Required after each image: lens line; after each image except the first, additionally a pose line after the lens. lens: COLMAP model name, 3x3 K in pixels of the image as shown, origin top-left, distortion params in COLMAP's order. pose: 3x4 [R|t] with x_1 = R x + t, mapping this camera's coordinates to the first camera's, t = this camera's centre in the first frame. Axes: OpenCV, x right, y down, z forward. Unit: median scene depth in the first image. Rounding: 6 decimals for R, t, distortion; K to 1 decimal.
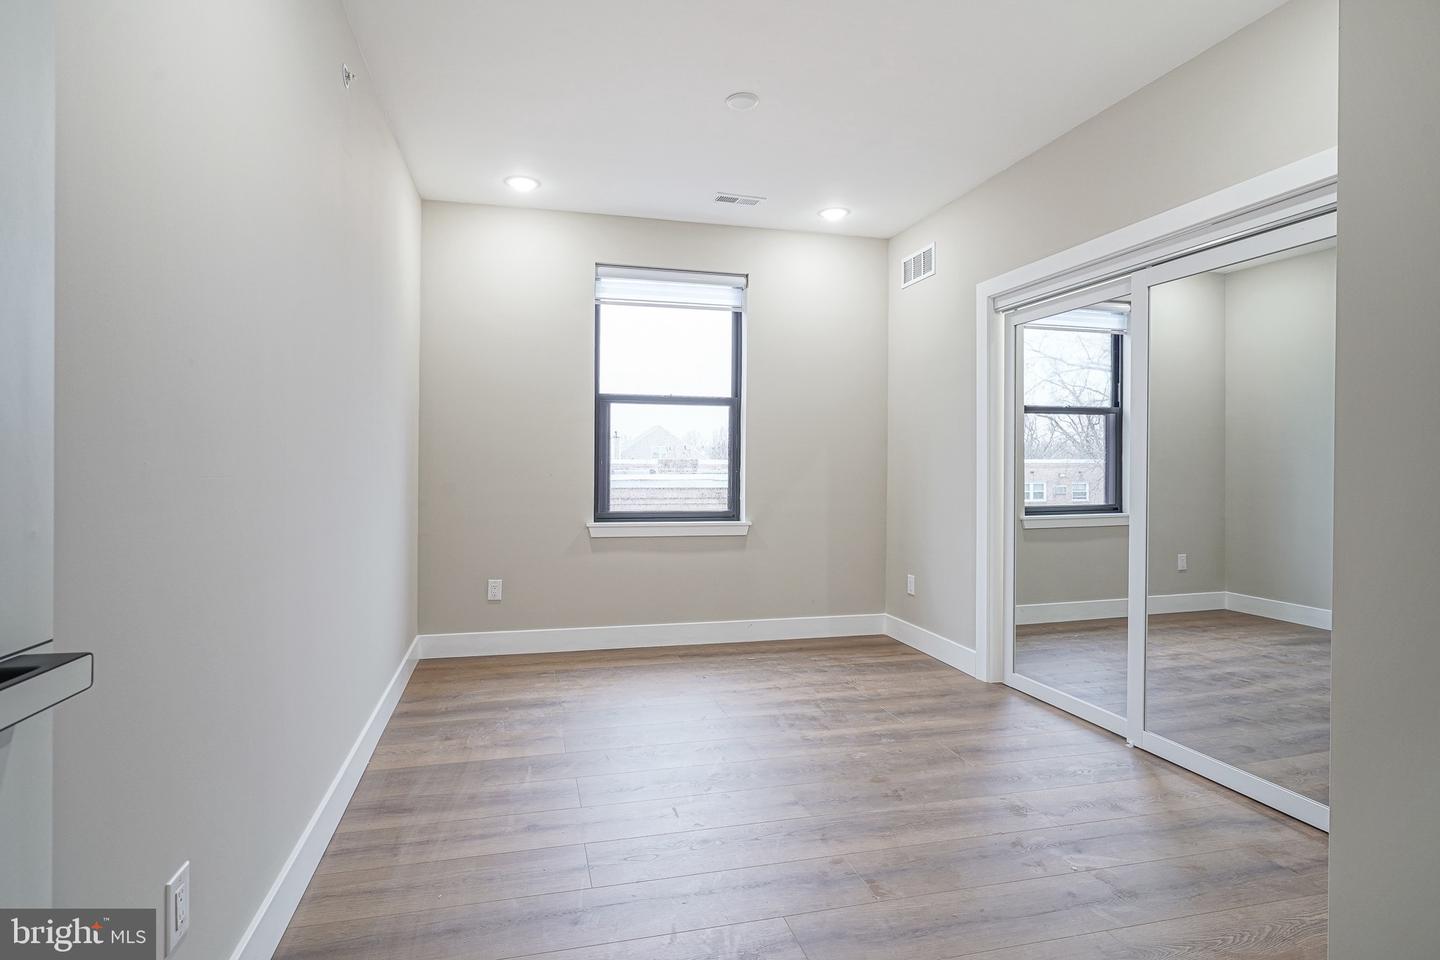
lens RADIAL K [[692.8, 0, 685.0], [0, 692.8, 469.6], [0, 0, 1]] dist [-0.000708, 0.000069]
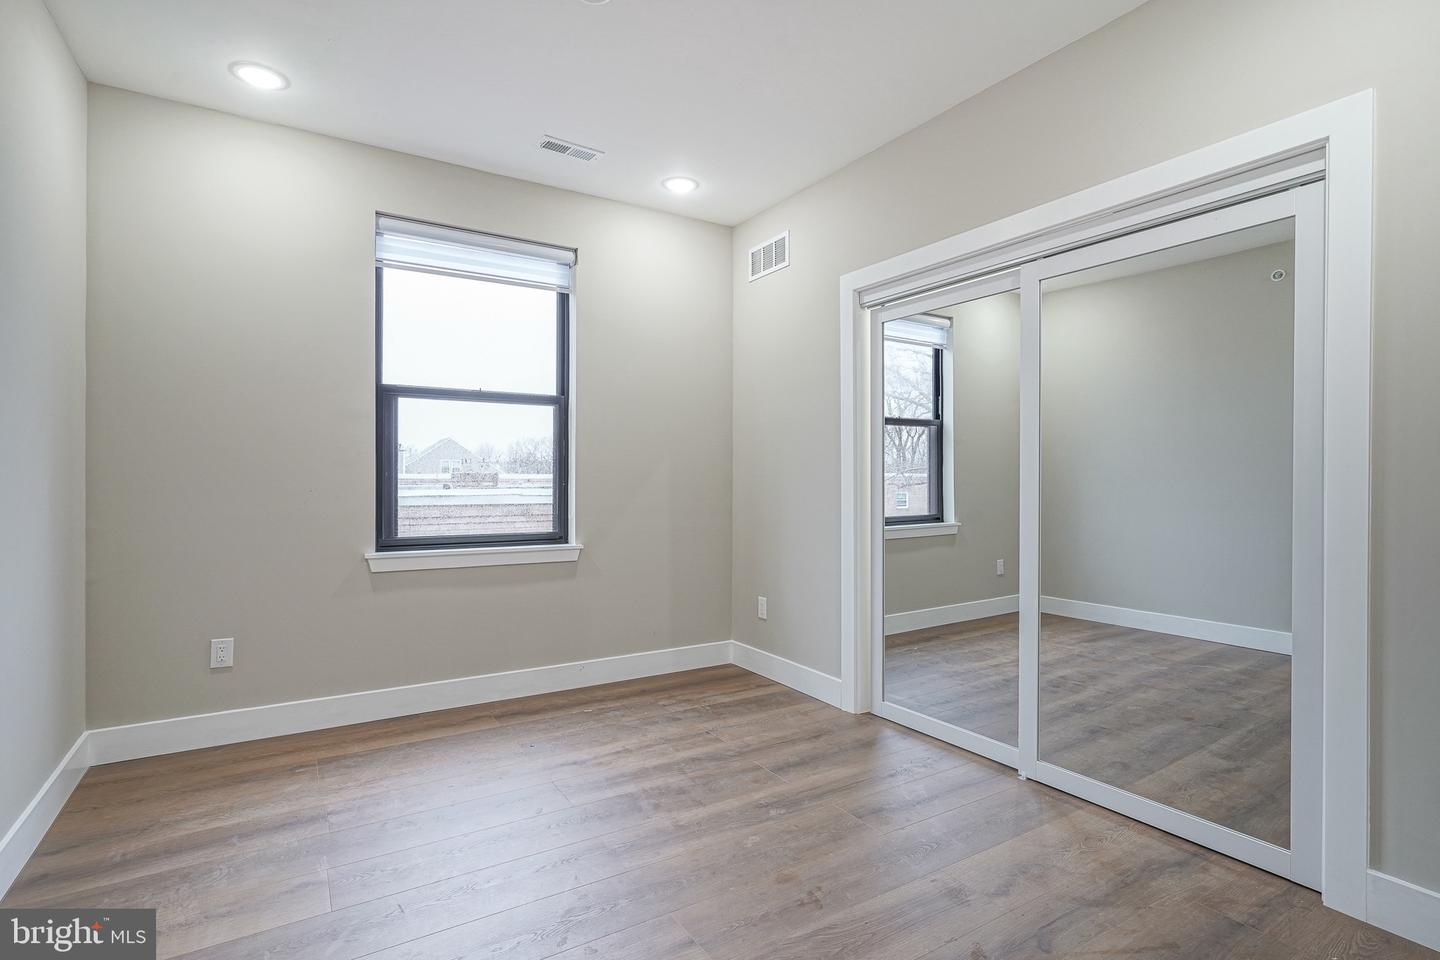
lens RADIAL K [[715.8, 0, 730.6], [0, 715.8, 482.2], [0, 0, 1]] dist [-0.005730, 0.001786]
pose [[0.945274, -0.005674, 0.326229, -0.022709], [0.006231, 0.999980, -0.000661, 0.002590], [-0.326219, 0.002658, 0.945291, 0.160829]]
